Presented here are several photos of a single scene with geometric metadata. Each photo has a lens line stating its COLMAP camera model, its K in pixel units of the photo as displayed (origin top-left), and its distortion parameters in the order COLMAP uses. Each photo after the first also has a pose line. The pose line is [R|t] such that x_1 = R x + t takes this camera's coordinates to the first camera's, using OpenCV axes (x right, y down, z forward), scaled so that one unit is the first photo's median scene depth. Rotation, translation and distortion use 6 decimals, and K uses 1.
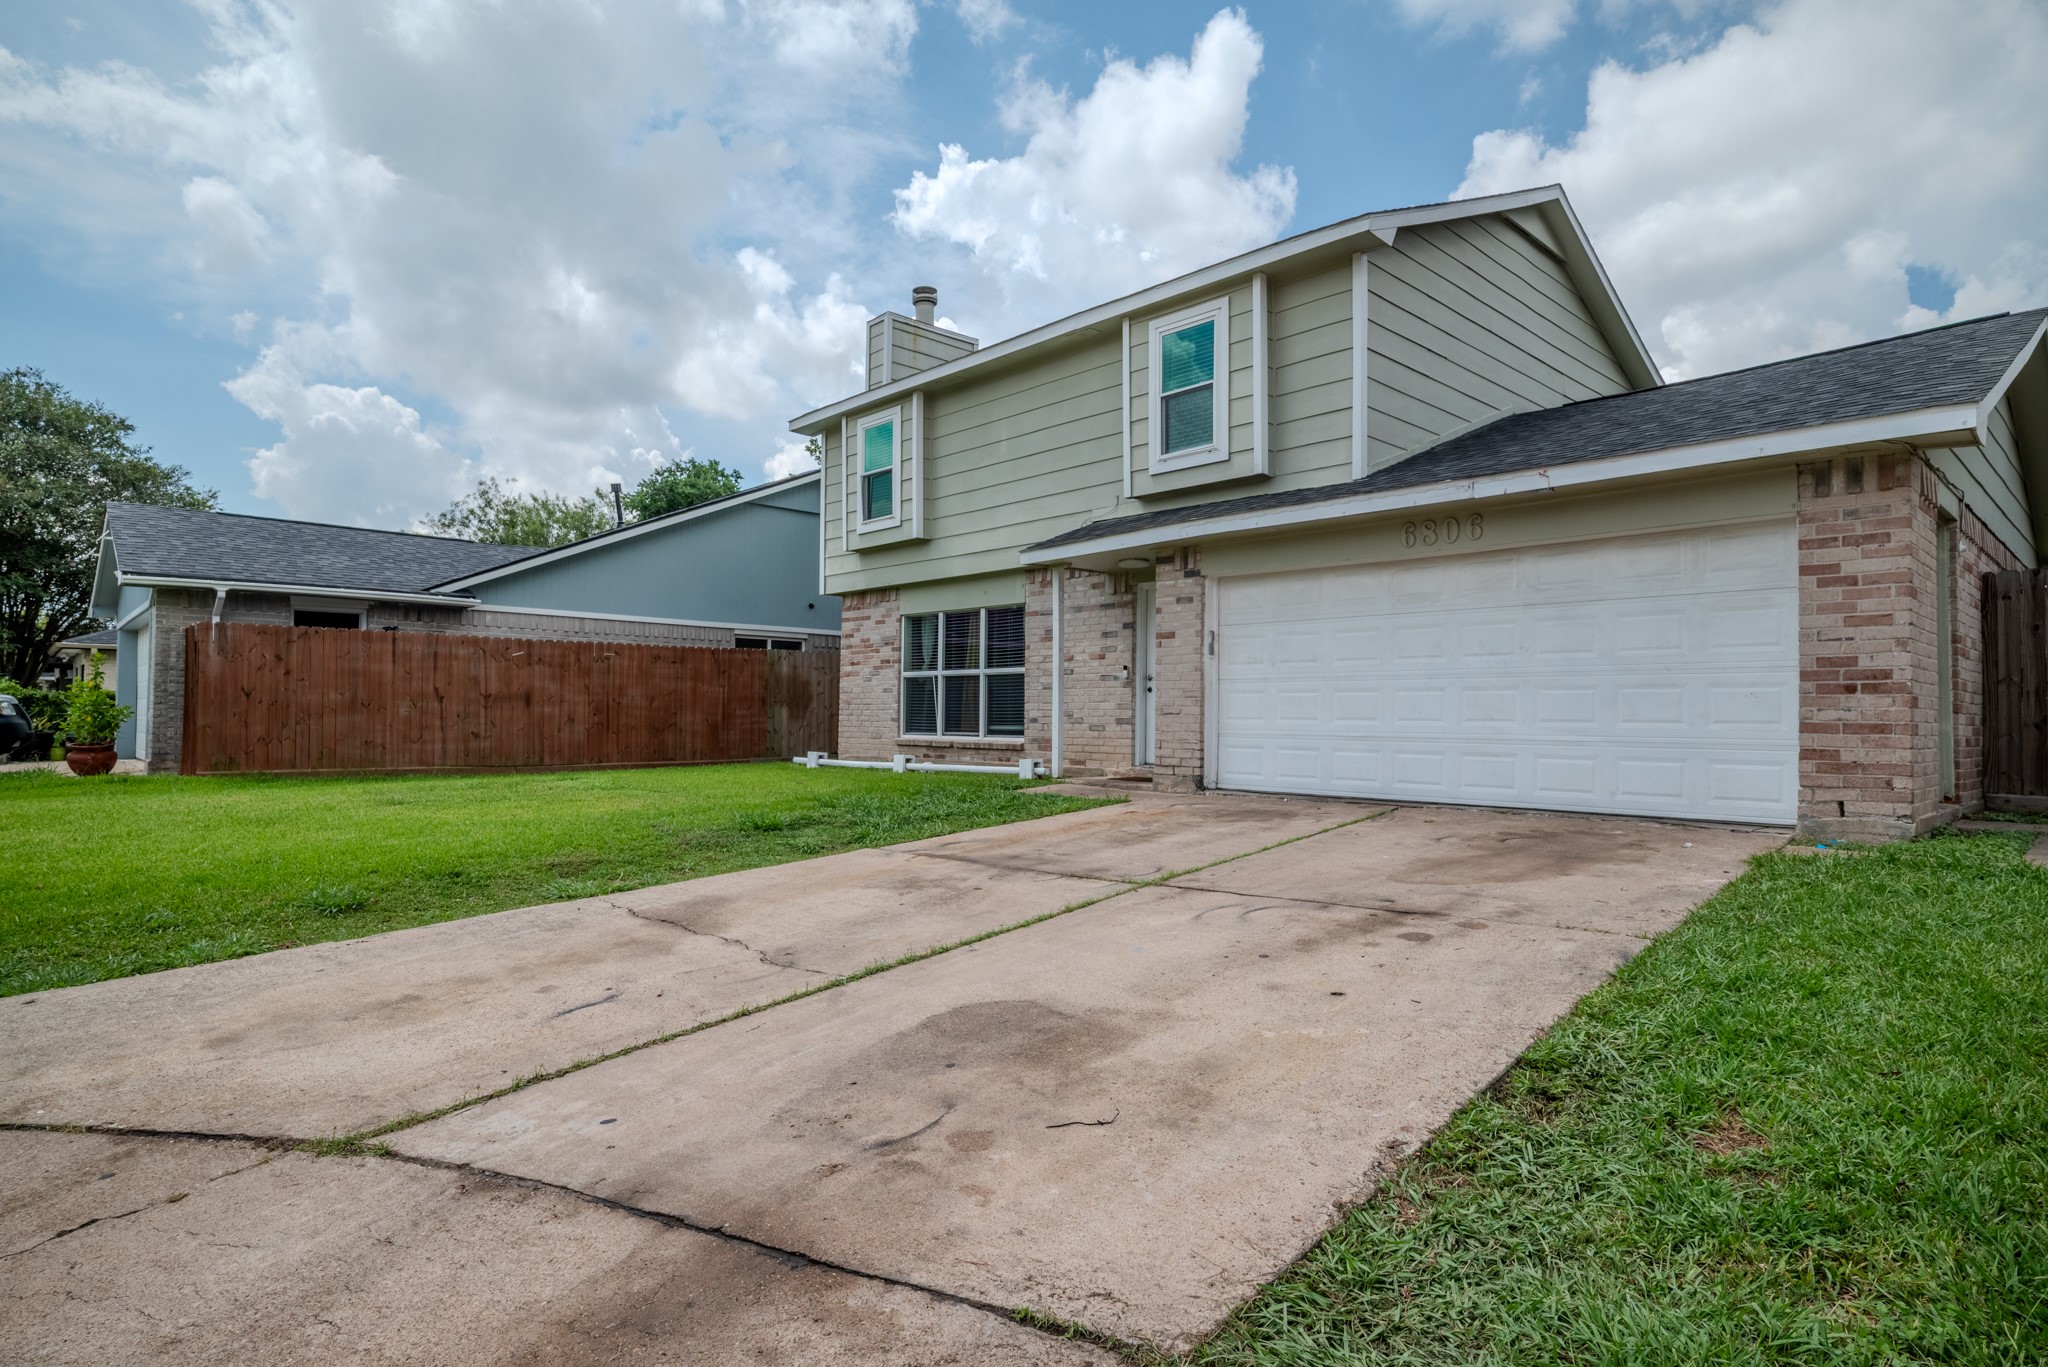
lens RADIAL K [[1098.7, 0, 1024.6], [0, 1098.7, 684.8], [0, 0, 1]] dist [0.000948, 0.000087]
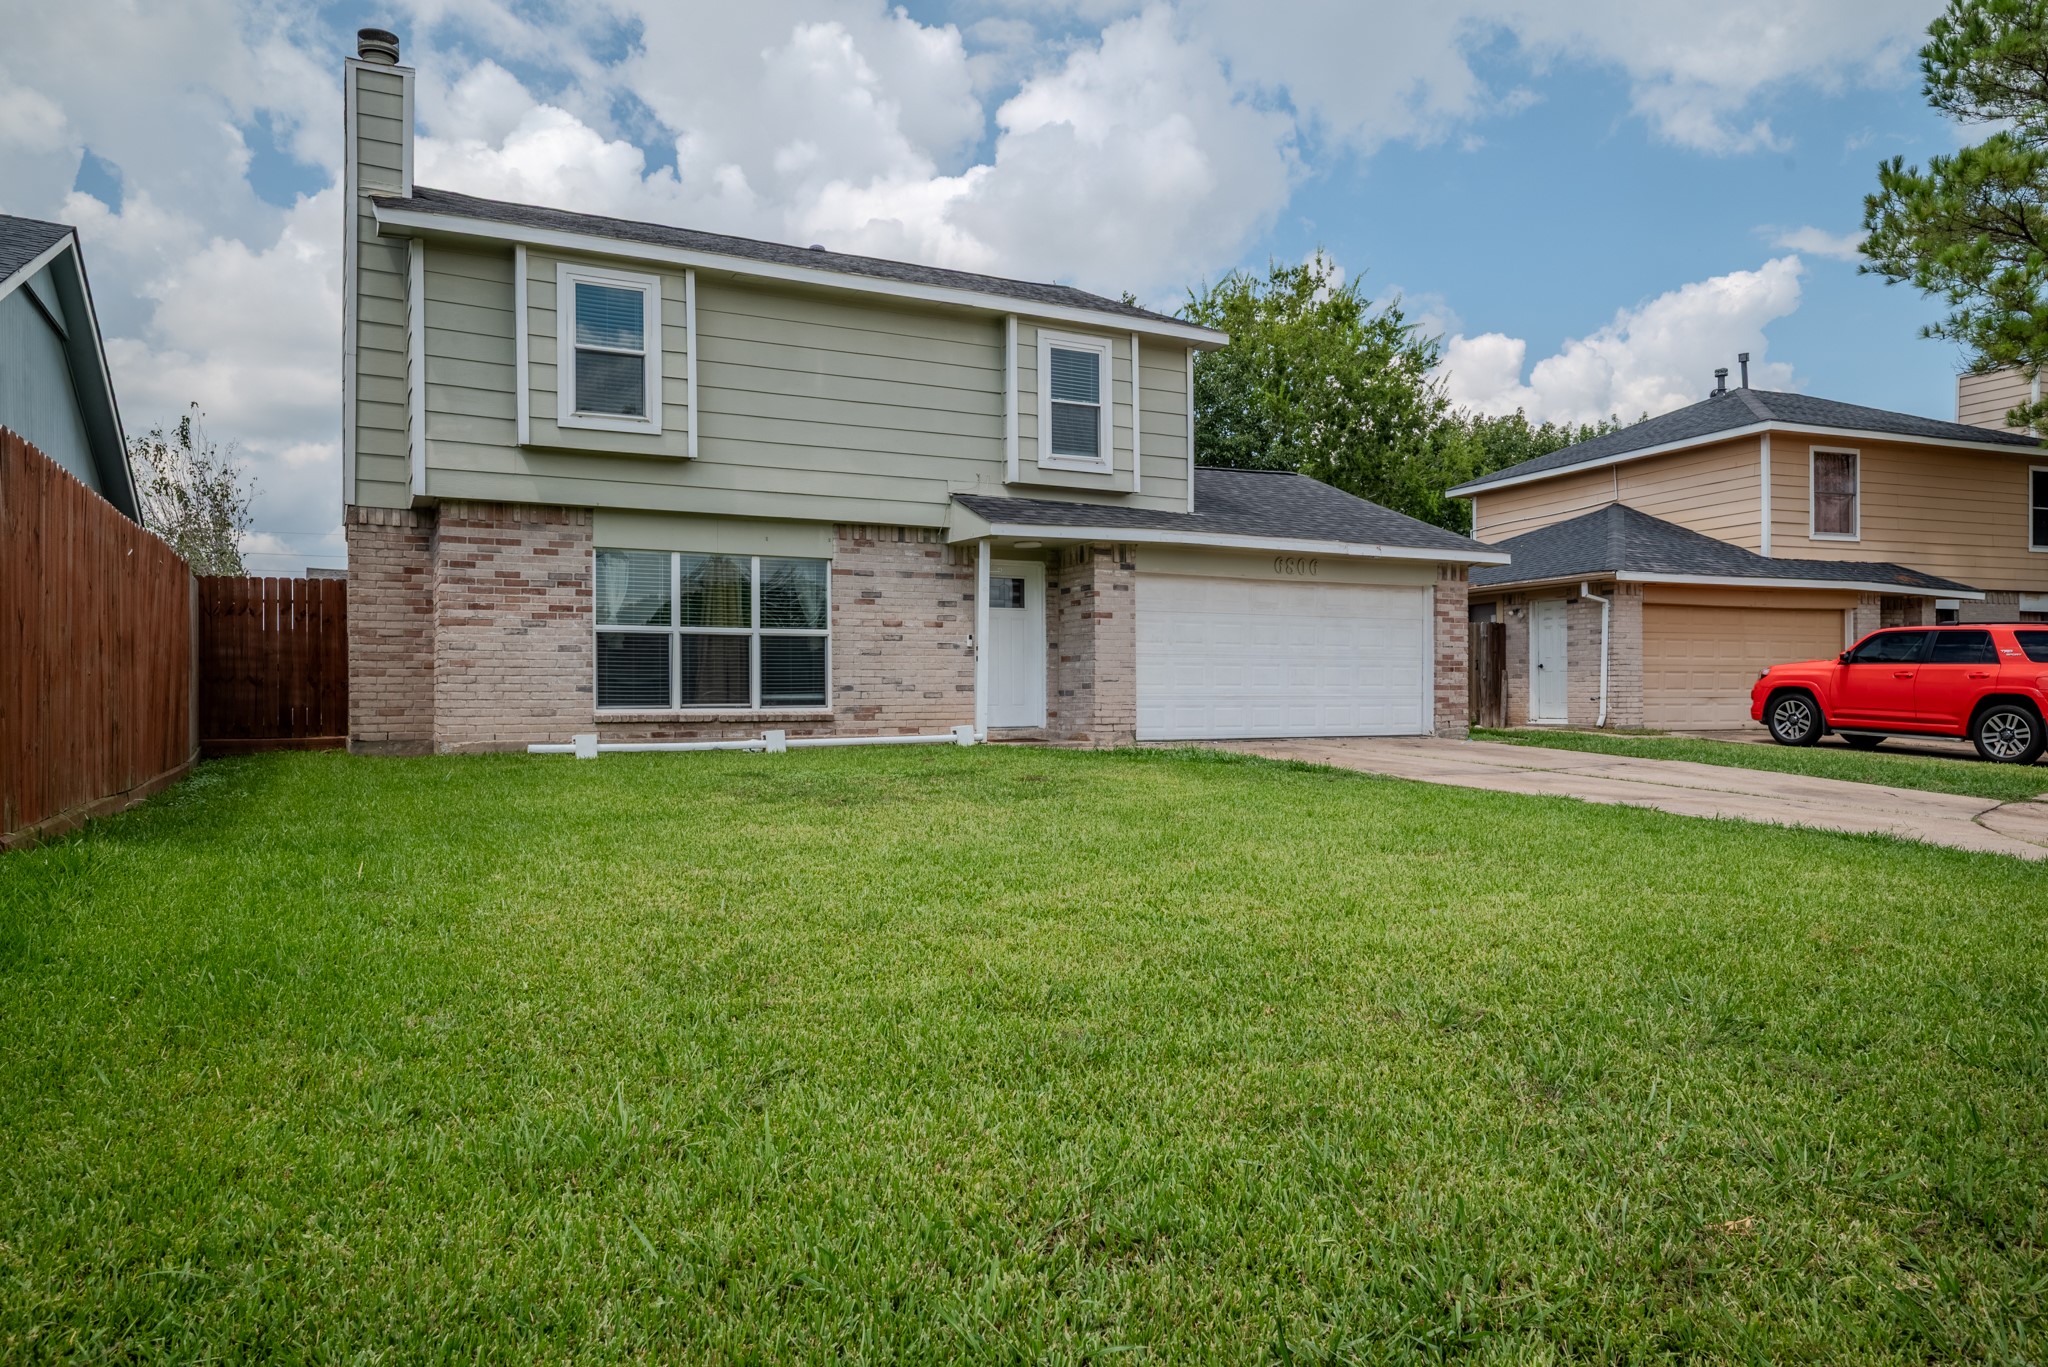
lens RADIAL K [[1312.2, 0, 1023.8], [0, 1312.2, 686.3], [0, 0, 1]] dist [-0.005448, -0.000306]
pose [[0.283199, -0.006505, 0.959039, -1.062642], [-0.026401, 0.999545, 0.014576, 0.011361], [-0.958698, -0.029448, 0.282899, 0.570949]]
